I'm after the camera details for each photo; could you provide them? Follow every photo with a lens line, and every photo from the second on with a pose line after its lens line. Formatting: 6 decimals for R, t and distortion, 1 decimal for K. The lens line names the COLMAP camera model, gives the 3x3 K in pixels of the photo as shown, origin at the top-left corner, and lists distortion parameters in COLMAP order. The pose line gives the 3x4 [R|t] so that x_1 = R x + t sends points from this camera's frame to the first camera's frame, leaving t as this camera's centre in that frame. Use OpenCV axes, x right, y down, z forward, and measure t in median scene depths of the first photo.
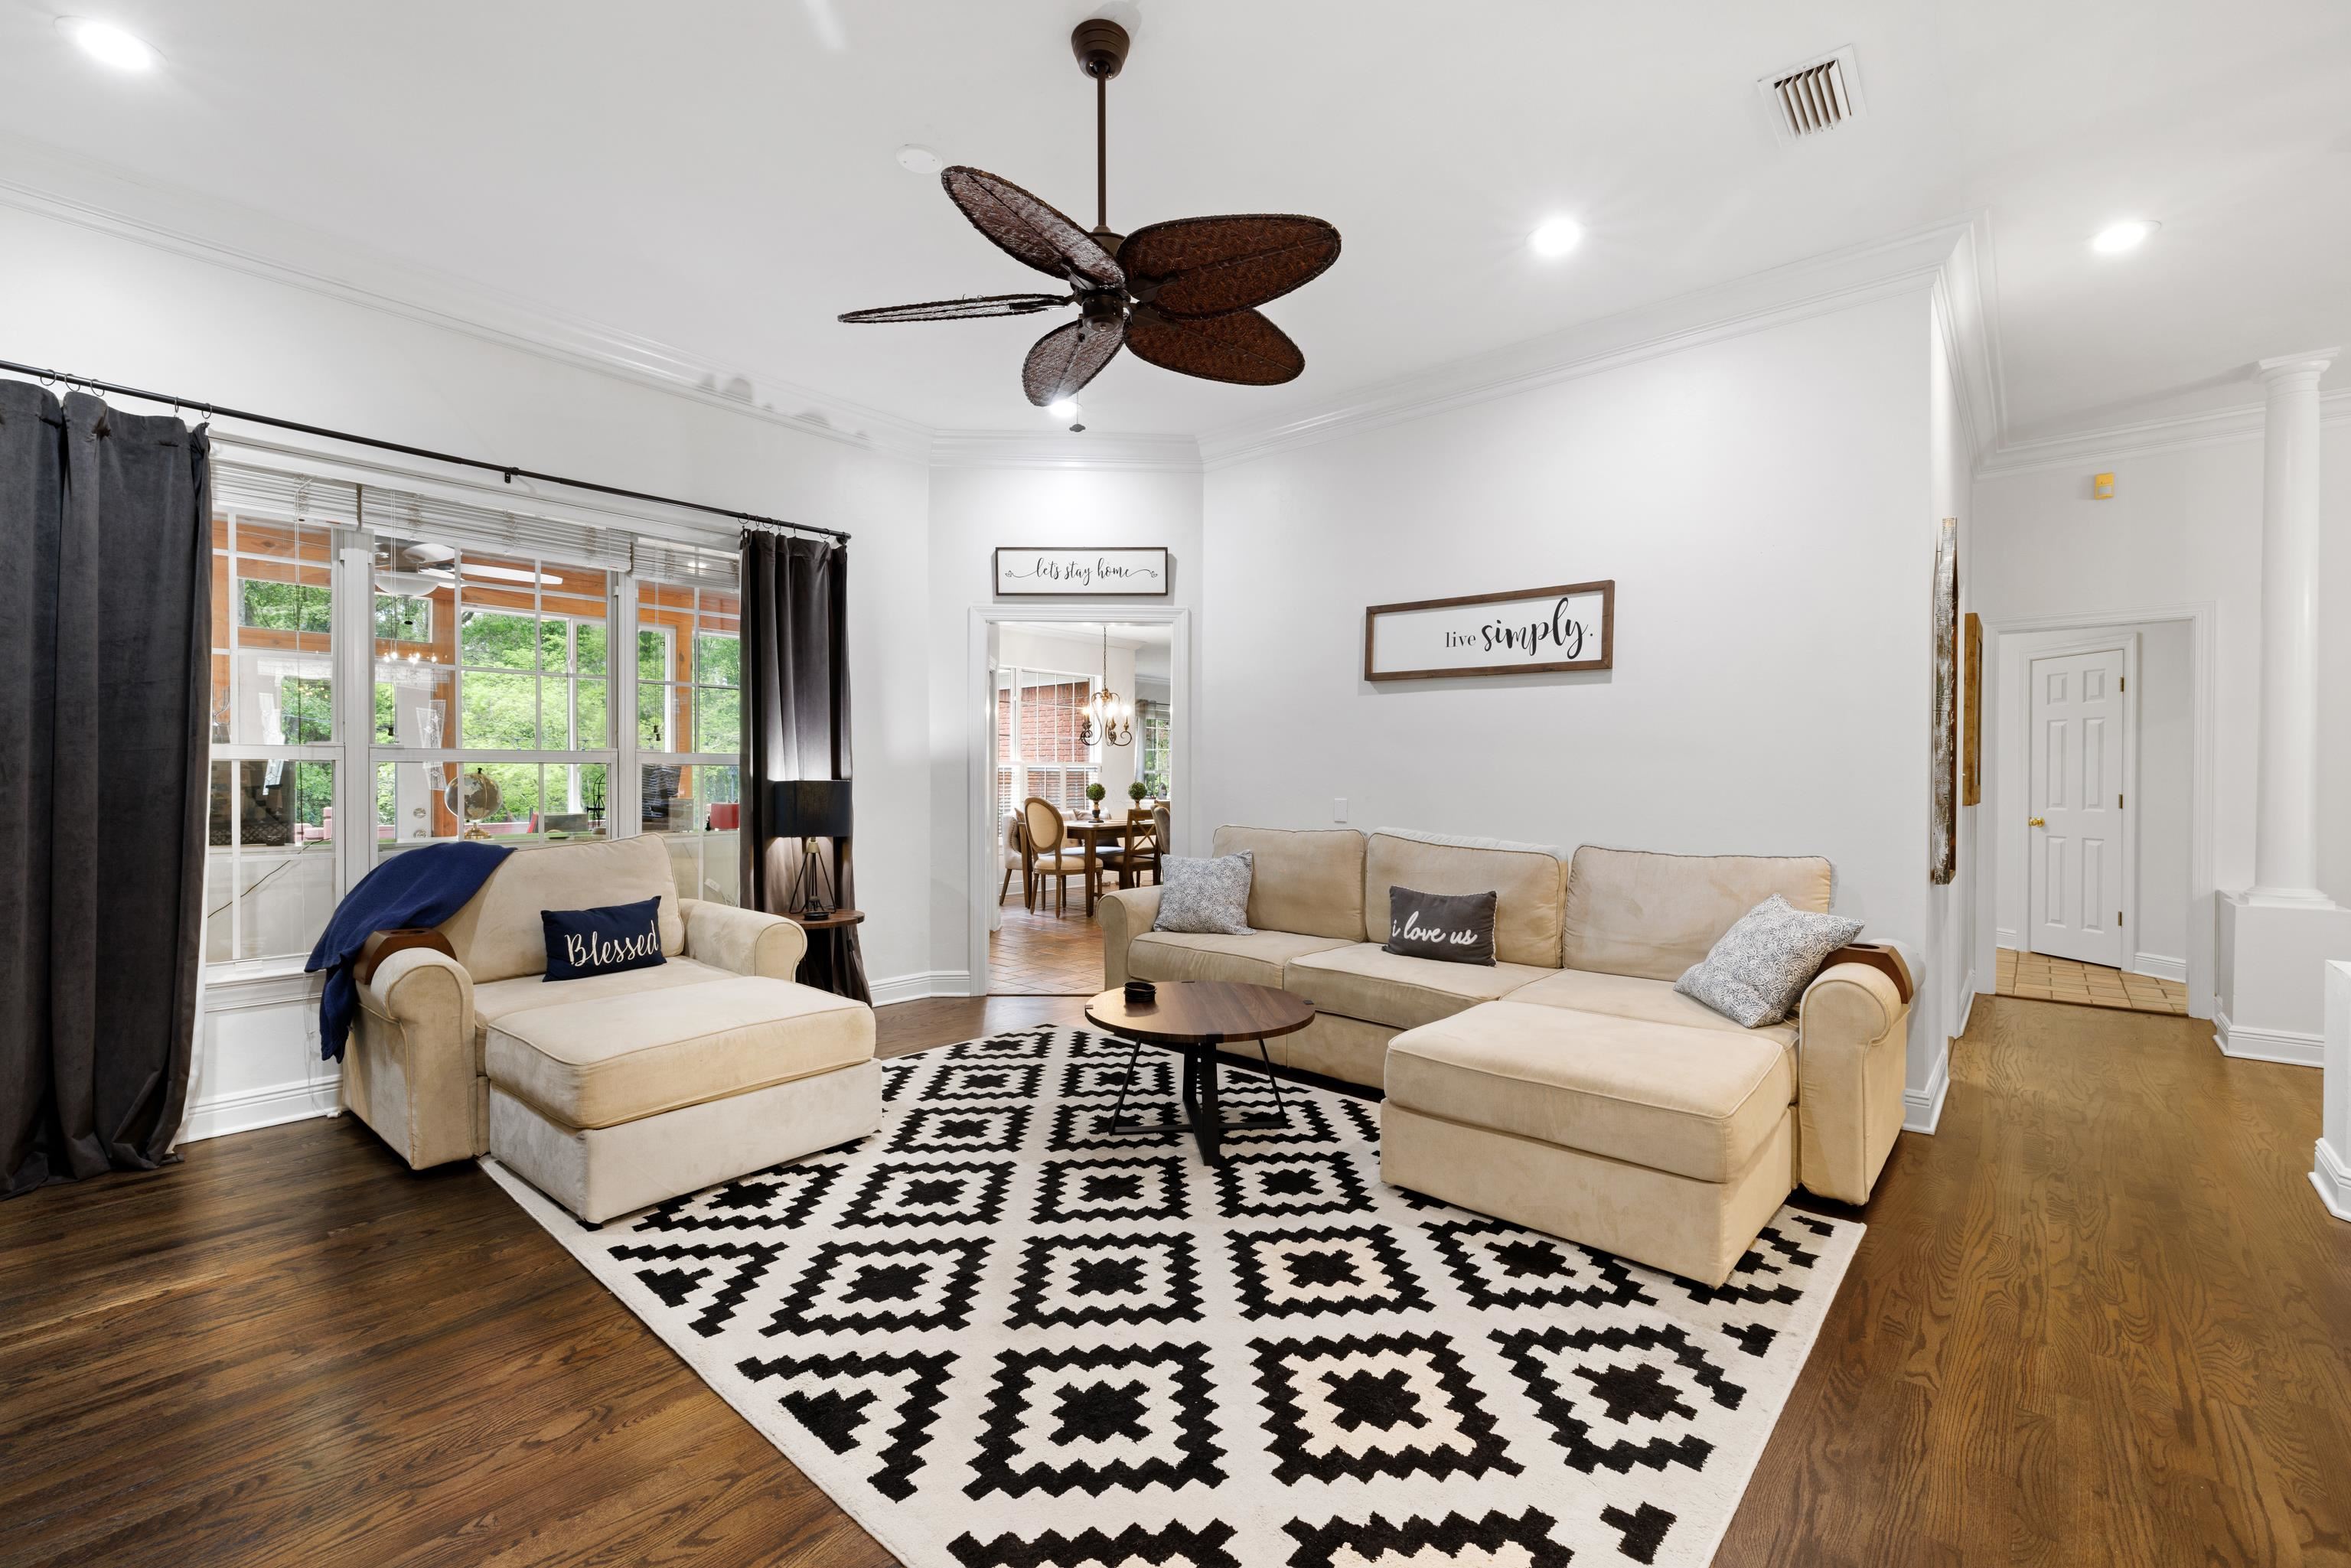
lens RADIAL K [[987.4, 0, 1175.6], [0, 987.4, 790.4], [0, 0, 1]] dist [-0.002153, -0.000168]
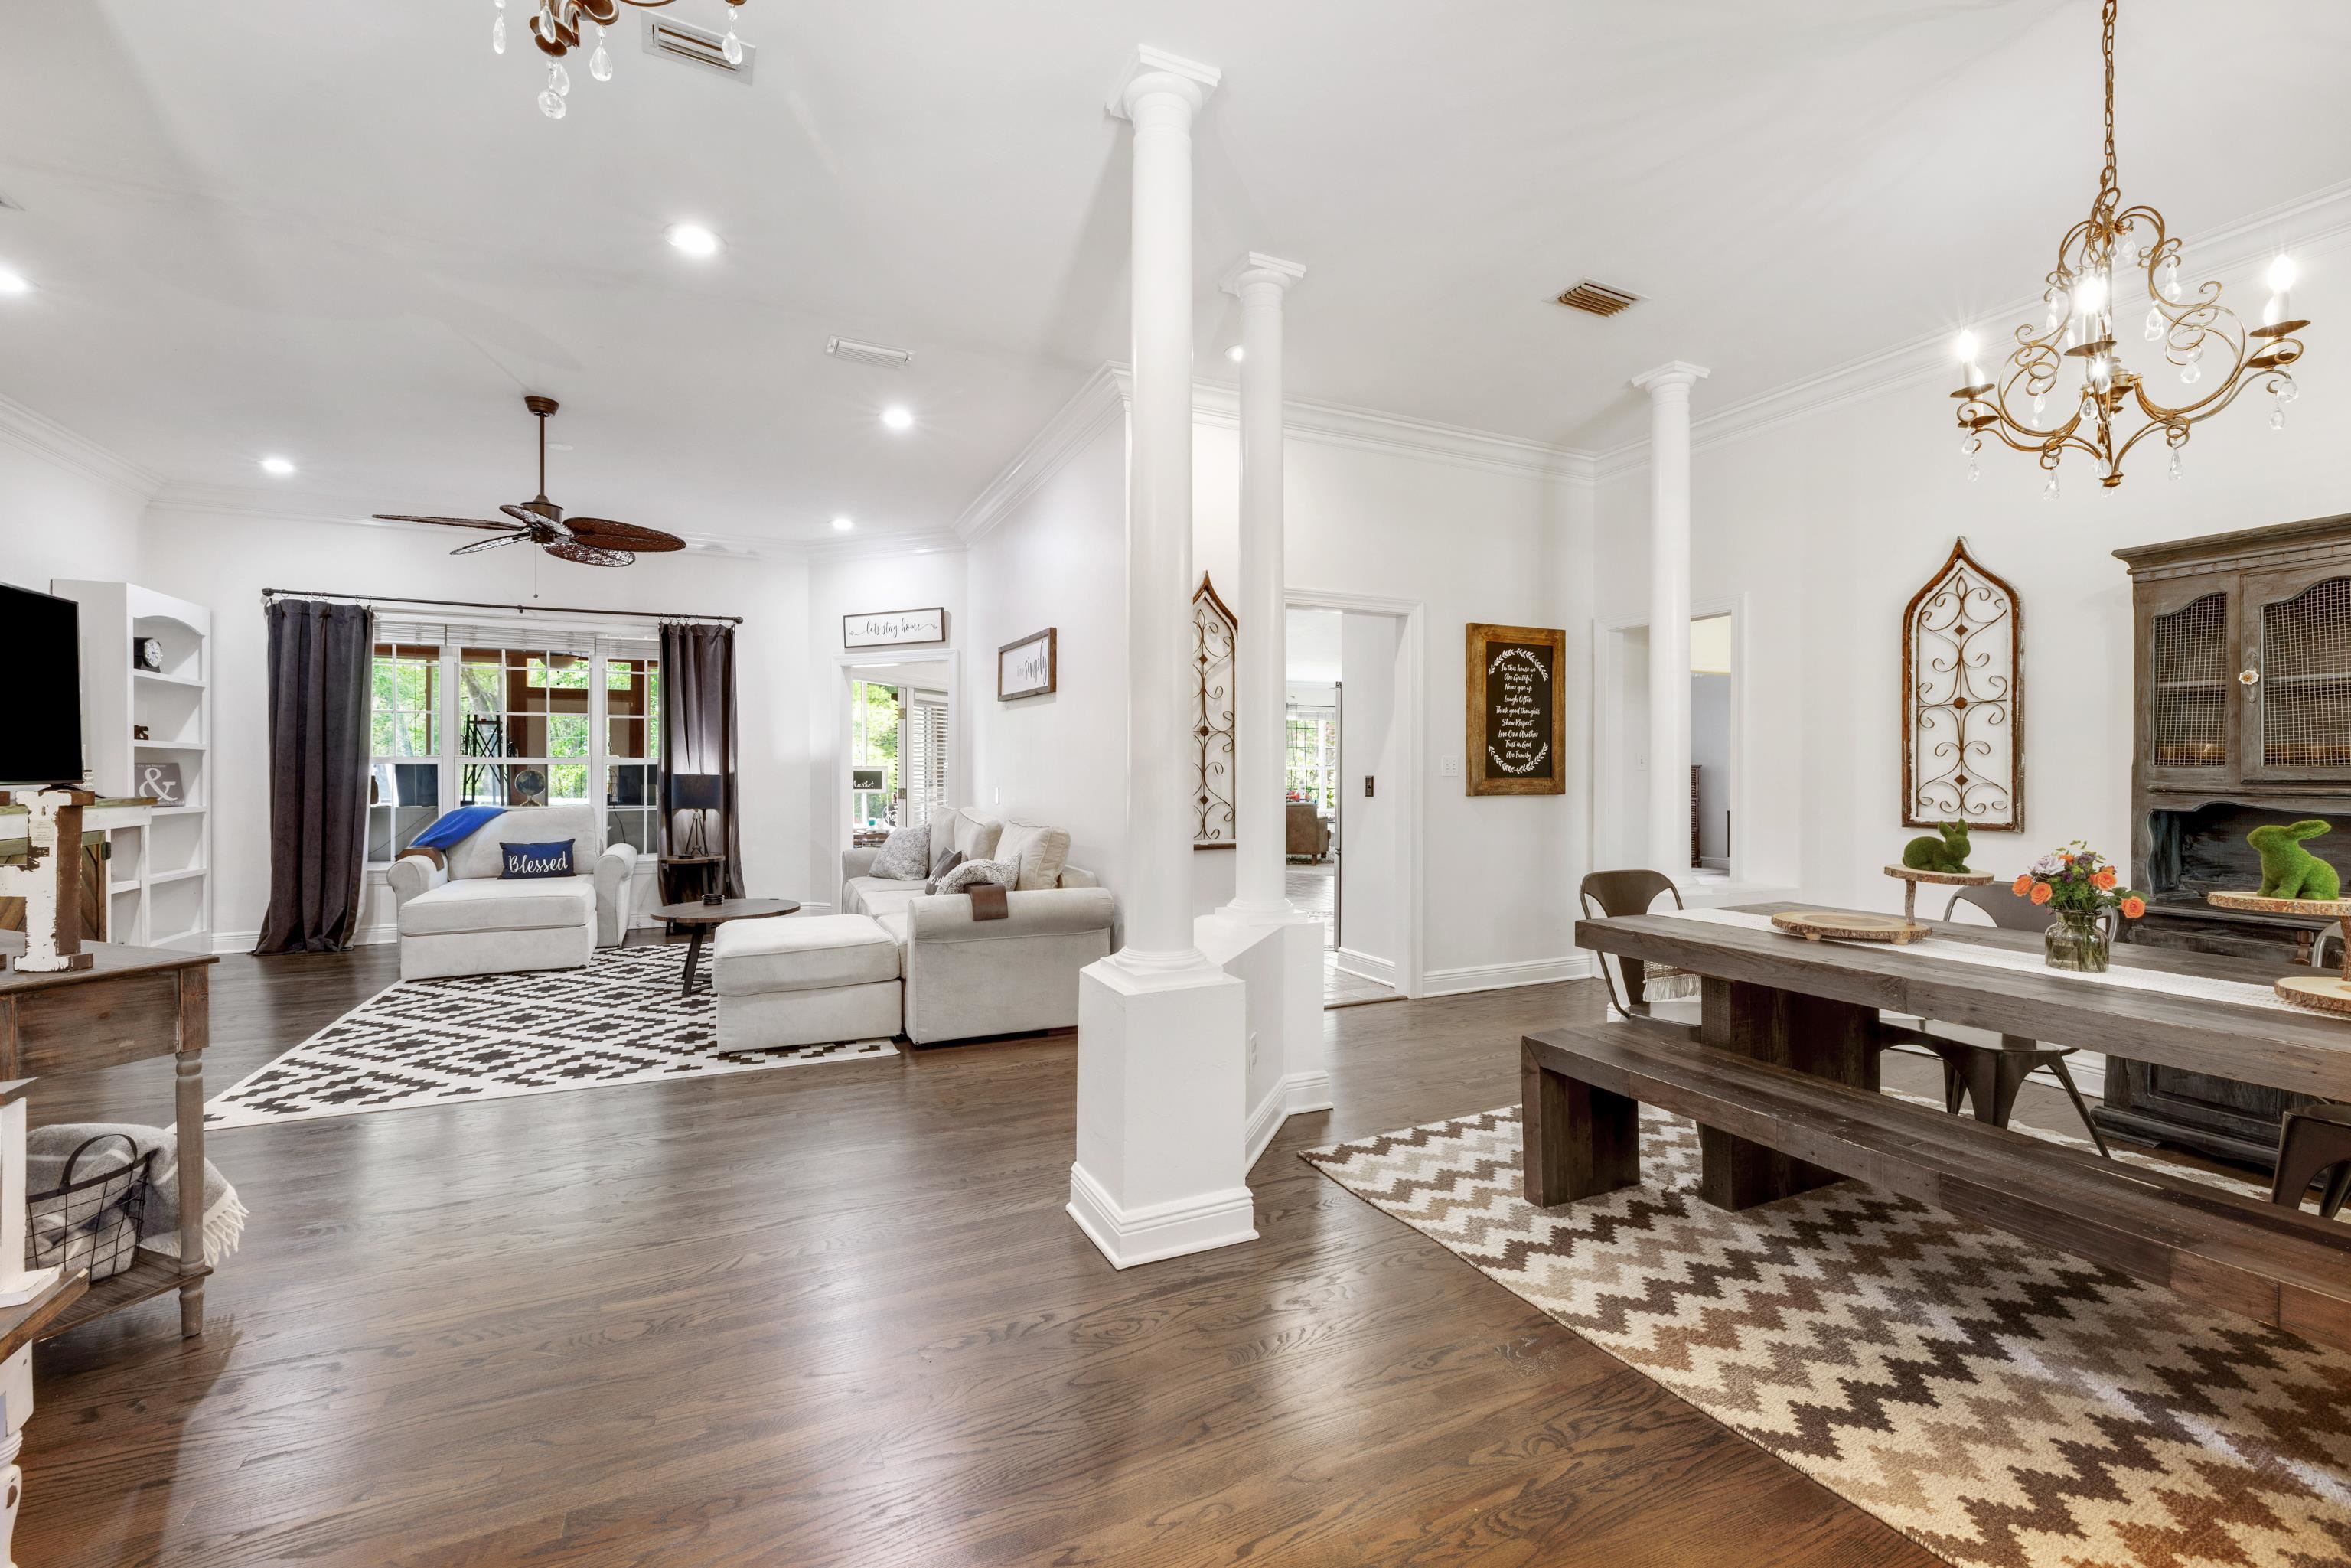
lens RADIAL K [[982.4, 0, 1171.9], [0, 982.4, 774.0], [0, 0, 1]] dist [0.000427, 0.000023]
pose [[0.912782, 0.000000, -0.408448, 1.439811], [-0.005653, 0.999904, -0.012633, 0.008119], [0.408408, 0.013840, 0.912694, -0.218051]]
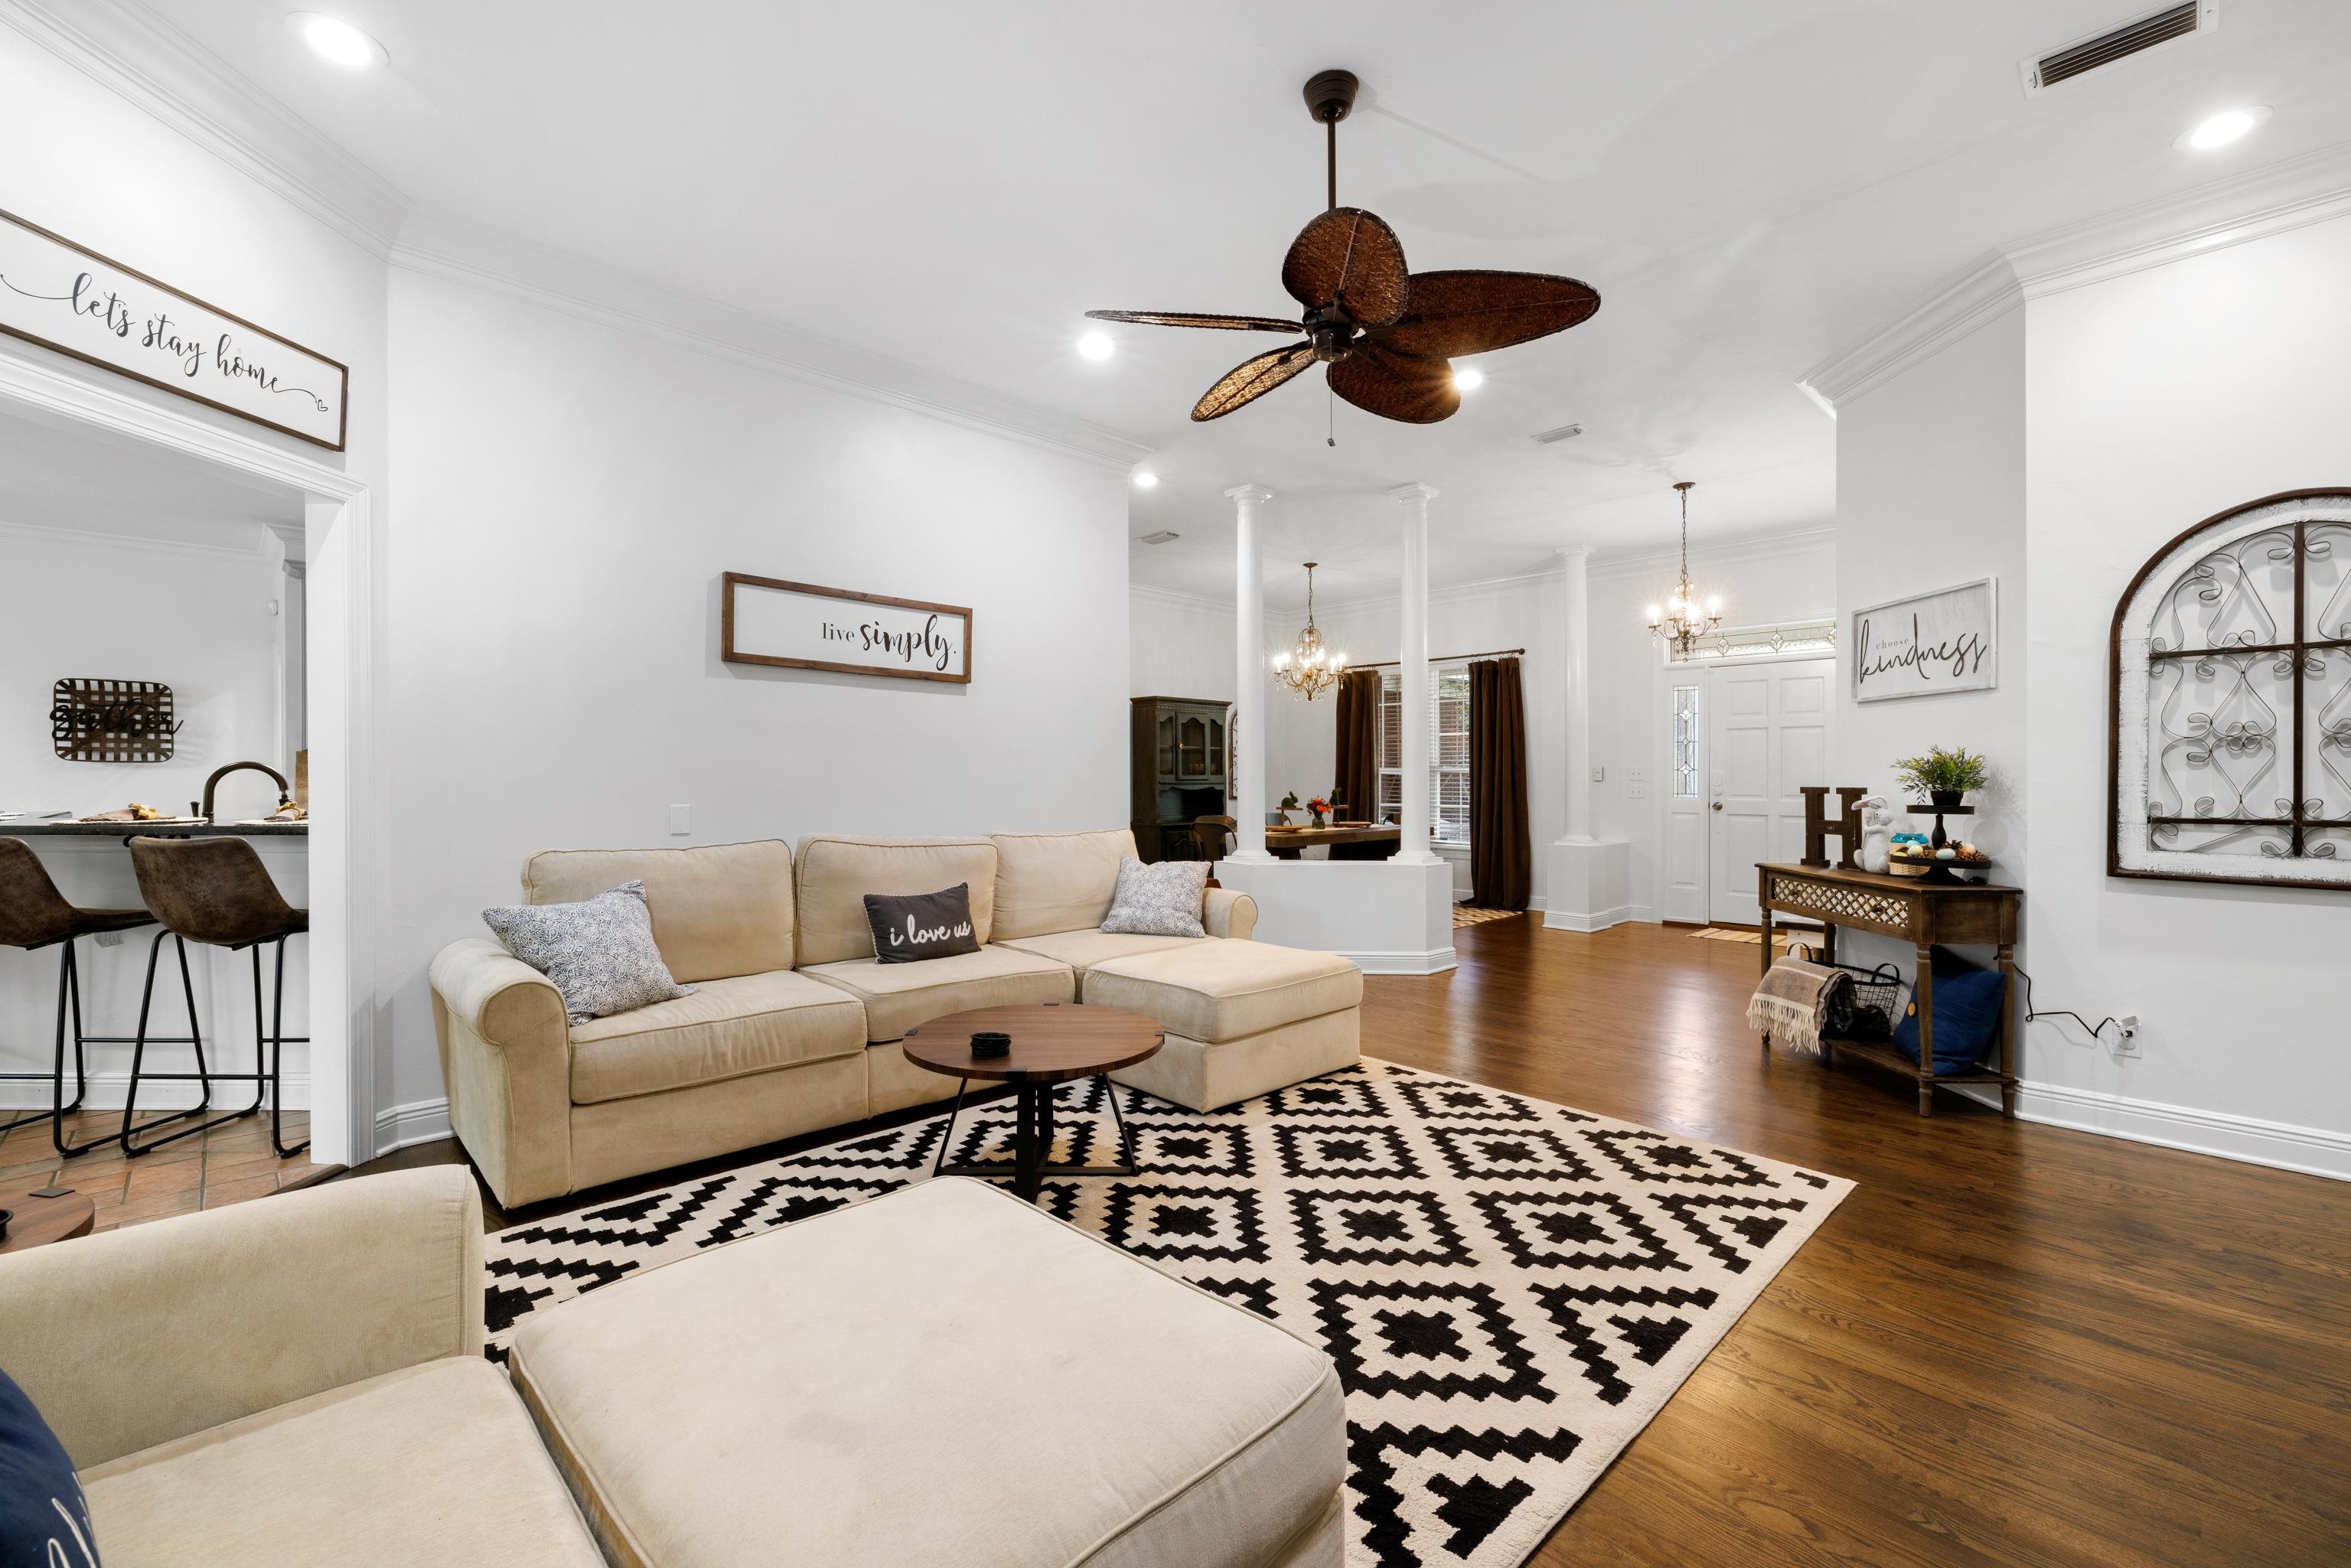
lens RADIAL K [[982.4, 0, 1171.9], [0, 982.4, 774.0], [0, 0, 1]] dist [0.000427, 0.000023]
pose [[0.091493, 0.000498, 0.995806, -0.877144], [0.014276, 0.999896, -0.001812, -0.013635], [-0.995703, 0.014382, 0.091476, 0.821572]]
